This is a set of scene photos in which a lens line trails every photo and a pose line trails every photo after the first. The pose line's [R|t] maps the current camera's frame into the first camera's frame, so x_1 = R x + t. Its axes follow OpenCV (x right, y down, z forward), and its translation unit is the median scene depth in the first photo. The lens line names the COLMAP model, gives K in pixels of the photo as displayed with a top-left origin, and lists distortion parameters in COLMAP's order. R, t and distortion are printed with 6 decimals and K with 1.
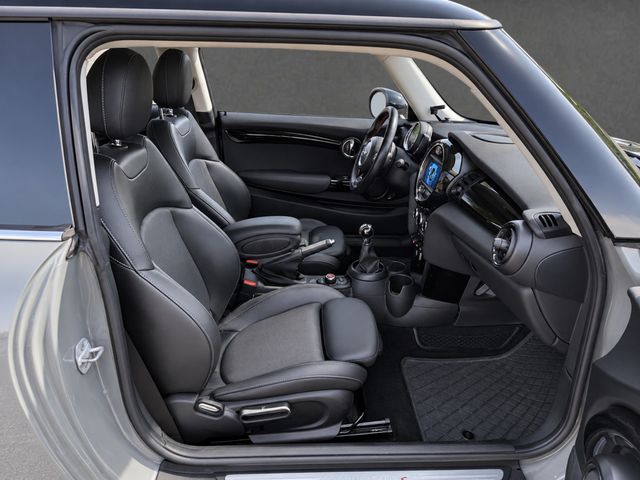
lens RADIAL K [[460.4, 0, 320.0], [0, 460.4, 240.0], [0, 0, 1]] dist [0.065110, -0.096948]
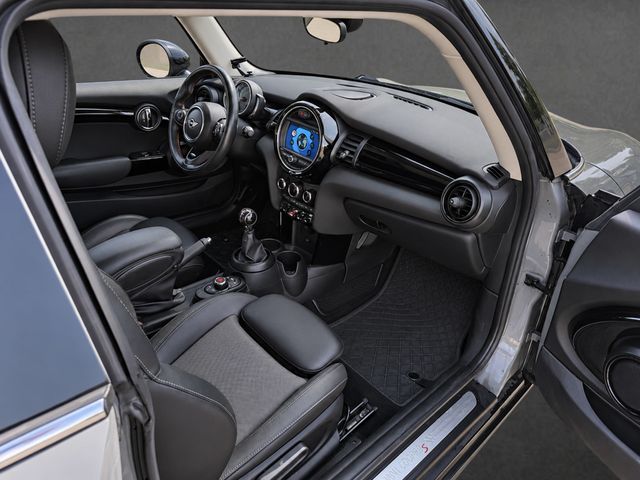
lens RADIAL K [[460.4, 0, 320.0], [0, 460.4, 240.0], [0, 0, 1]] dist [0.065110, -0.096948]
pose [[0.750701, -0.297238, 0.589998, -0.314724], [0.220345, 0.954582, 0.200551, -0.119865], [-0.622813, -0.020550, 0.782101, 0.231133]]
